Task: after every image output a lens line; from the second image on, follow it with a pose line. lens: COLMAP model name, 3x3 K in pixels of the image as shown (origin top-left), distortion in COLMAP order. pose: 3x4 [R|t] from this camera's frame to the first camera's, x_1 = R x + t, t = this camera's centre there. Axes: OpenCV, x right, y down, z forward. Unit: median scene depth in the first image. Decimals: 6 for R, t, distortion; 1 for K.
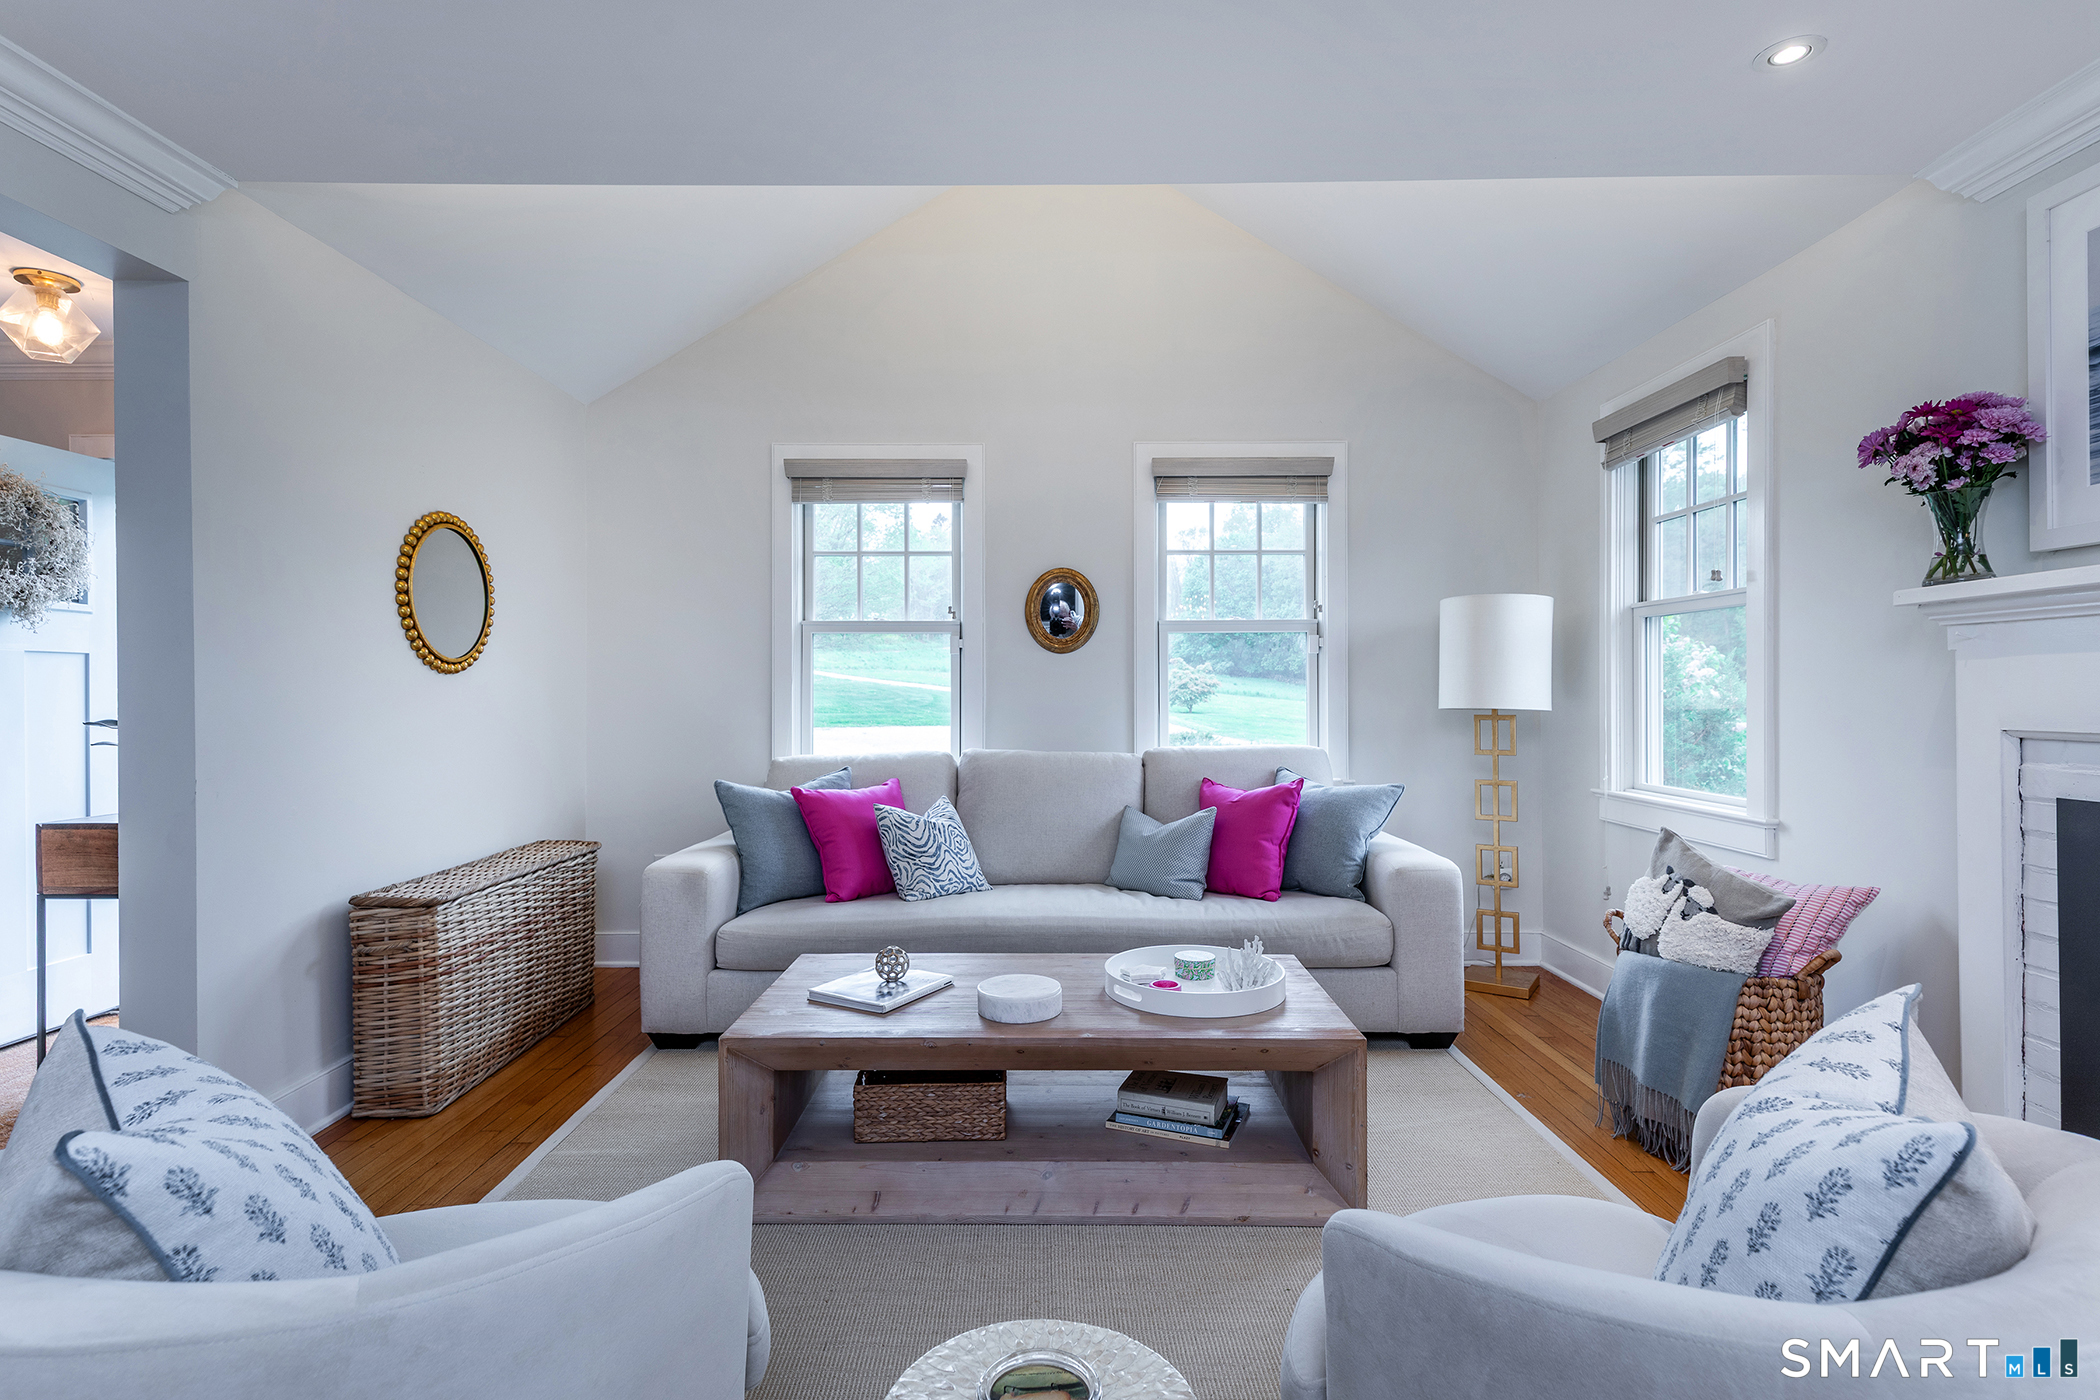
lens RADIAL K [[1042.1, 0, 1049.3], [0, 1042.1, 692.9], [0, 0, 1]] dist [0.031054, -0.006098]
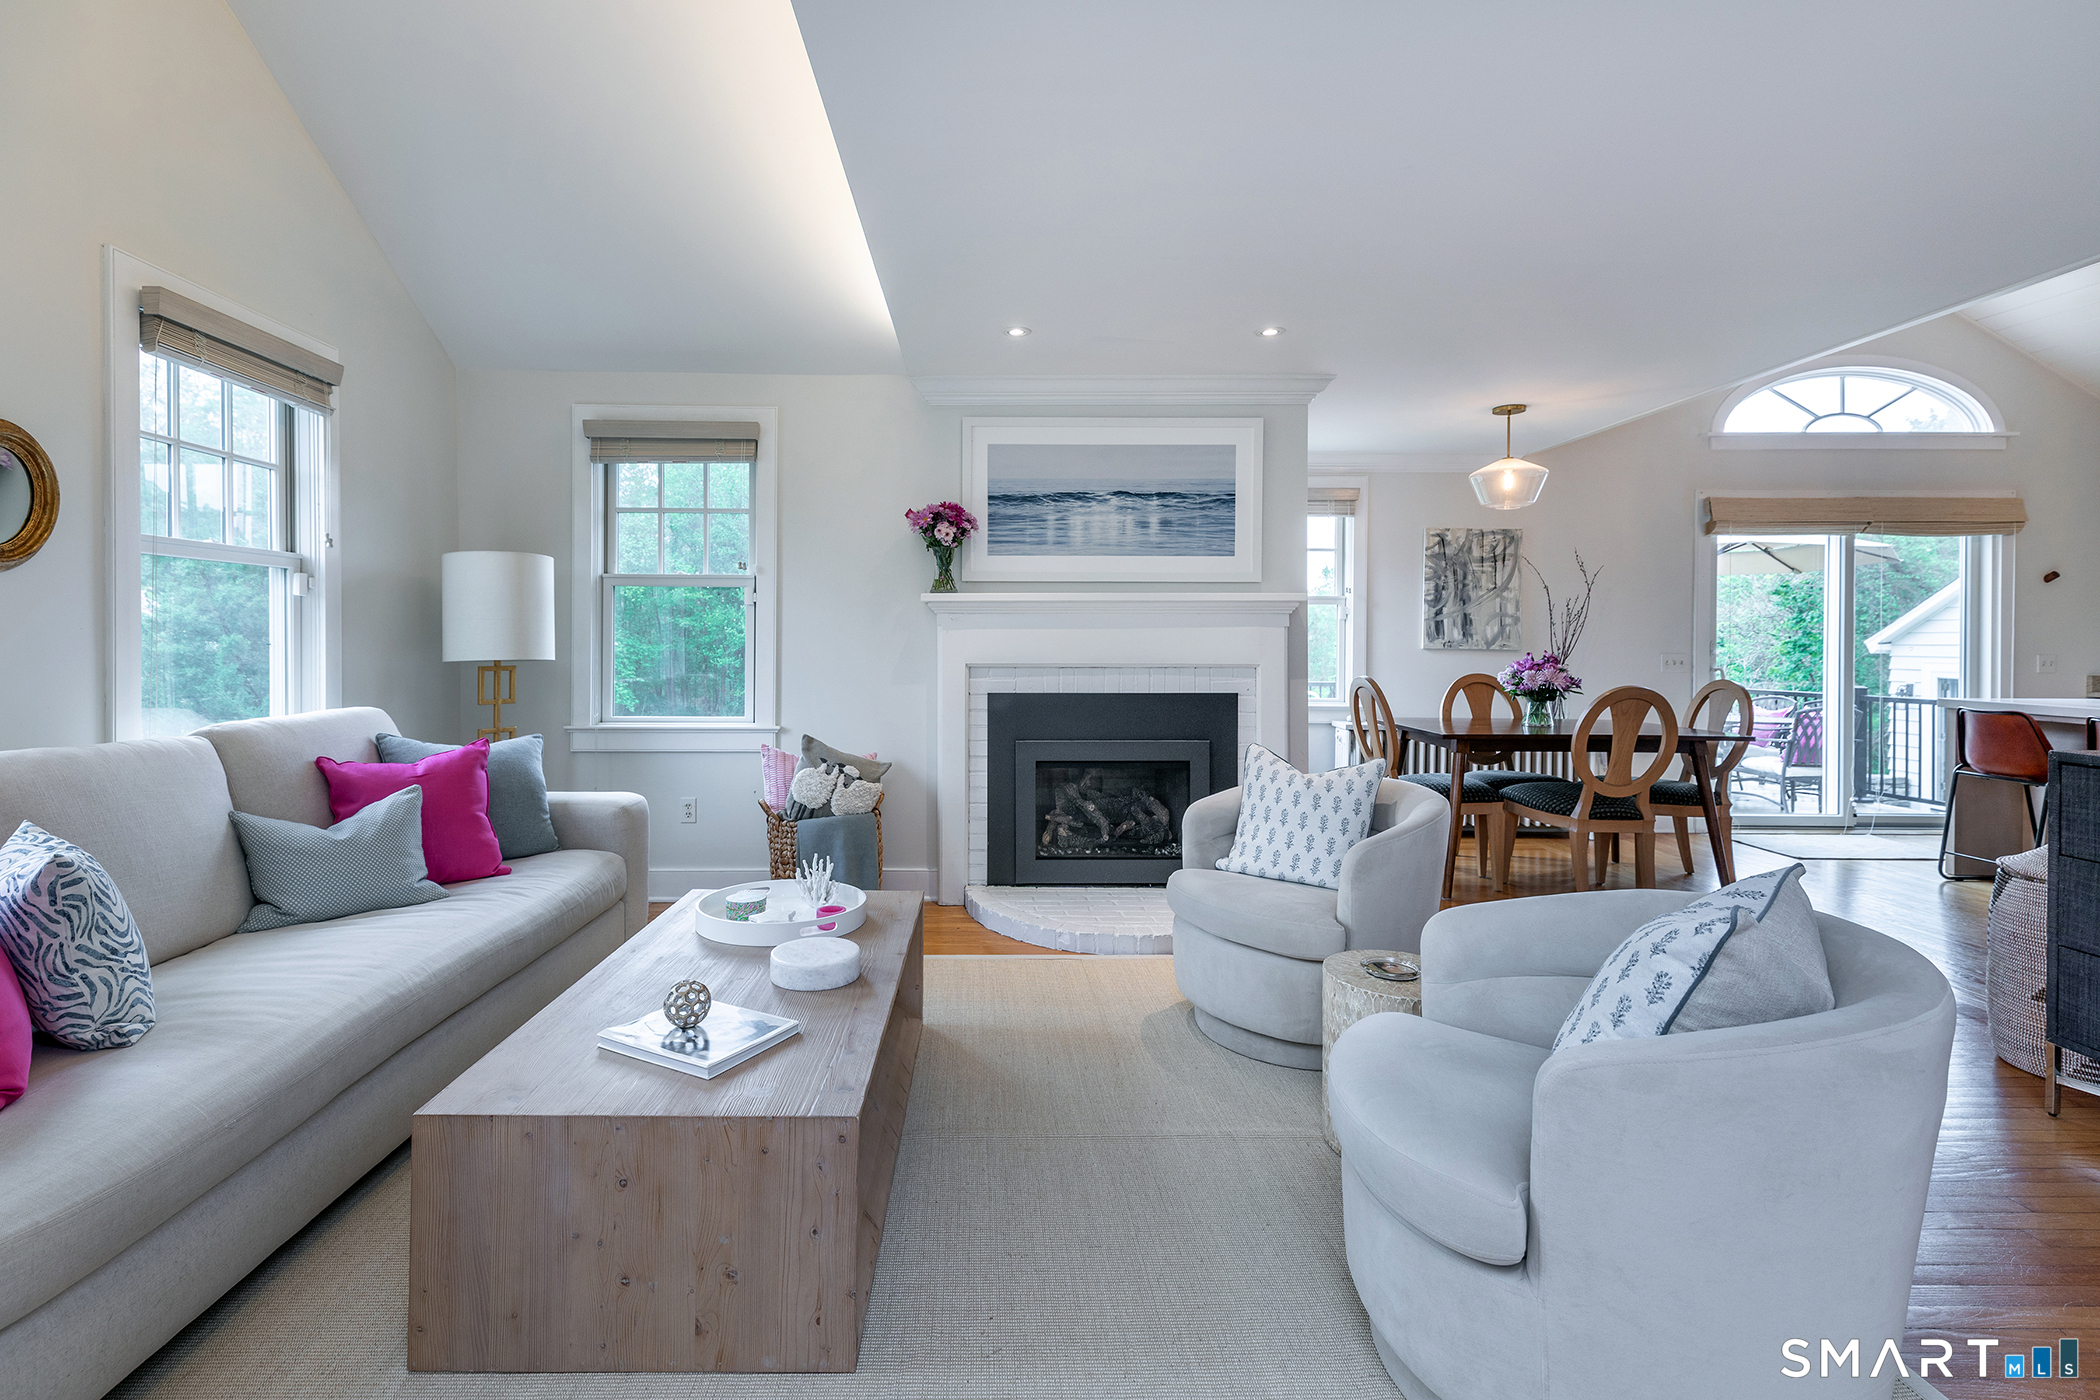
lens RADIAL K [[967.0, 0, 992.1], [0, 967.0, 650.4], [0, 0, 1]] dist [0.019097, -0.006183]
pose [[-0.013020, -0.003954, 0.999907, -0.625202], [-0.002781, 0.999988, 0.003918, 0.000439], [-0.999911, -0.002730, -0.013030, 0.578777]]
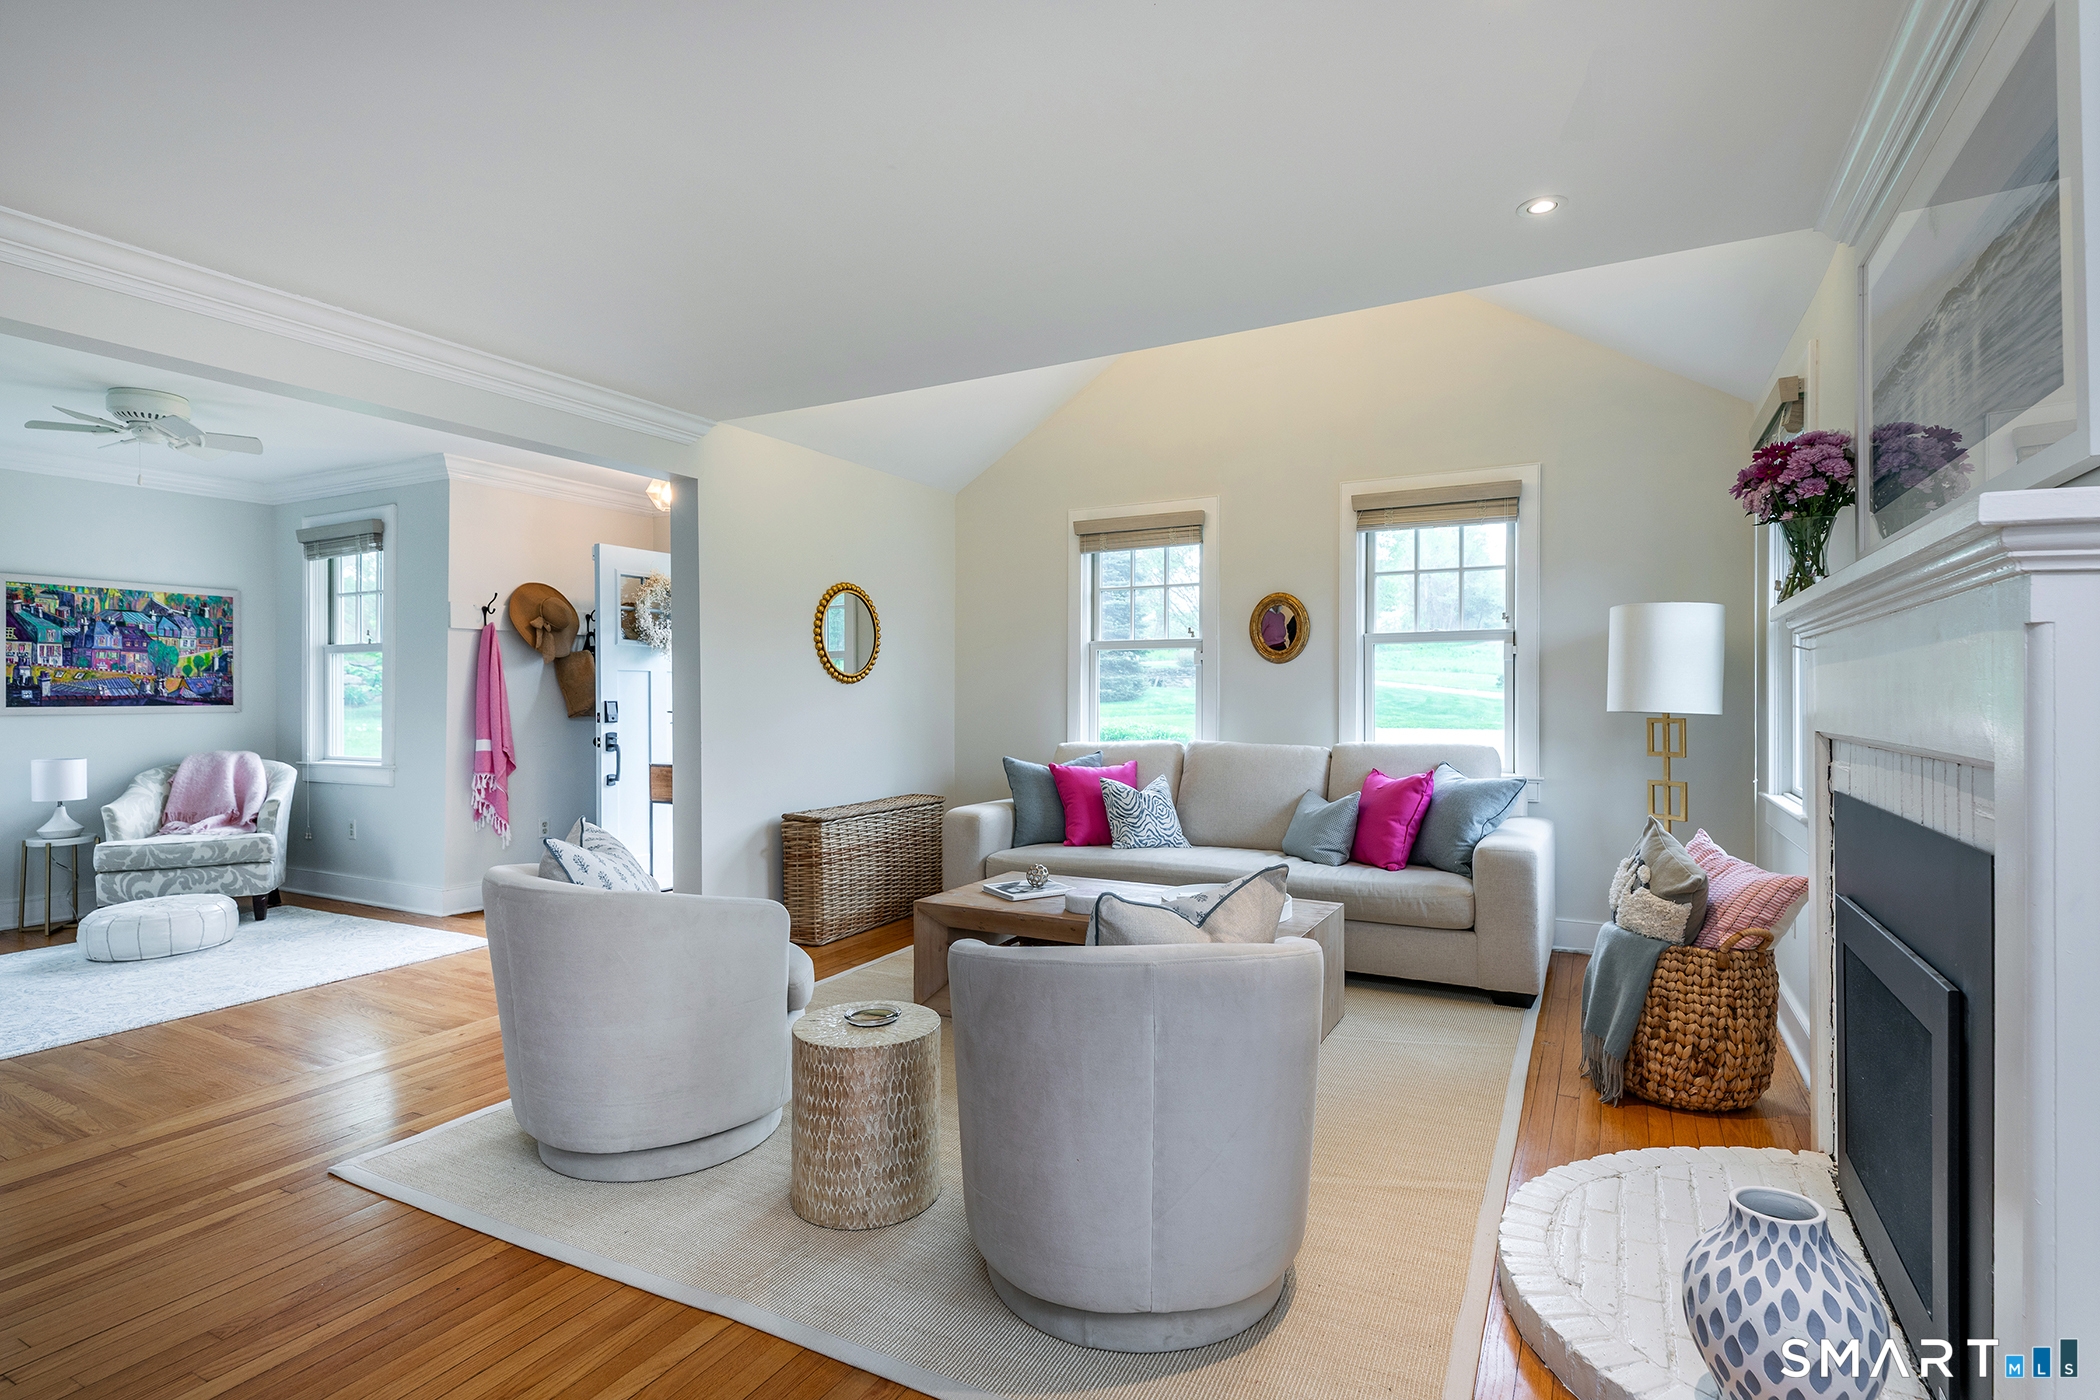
lens RADIAL K [[1042.1, 0, 1041.5], [0, 1042.1, 700.3], [0, 0, 1]] dist [0.031054, -0.006098]
pose [[0.876125, 0.003791, -0.482069, 0.428439], [-0.001278, 0.999984, 0.005541, -0.001966], [0.482082, -0.004238, 0.876116, -0.234657]]
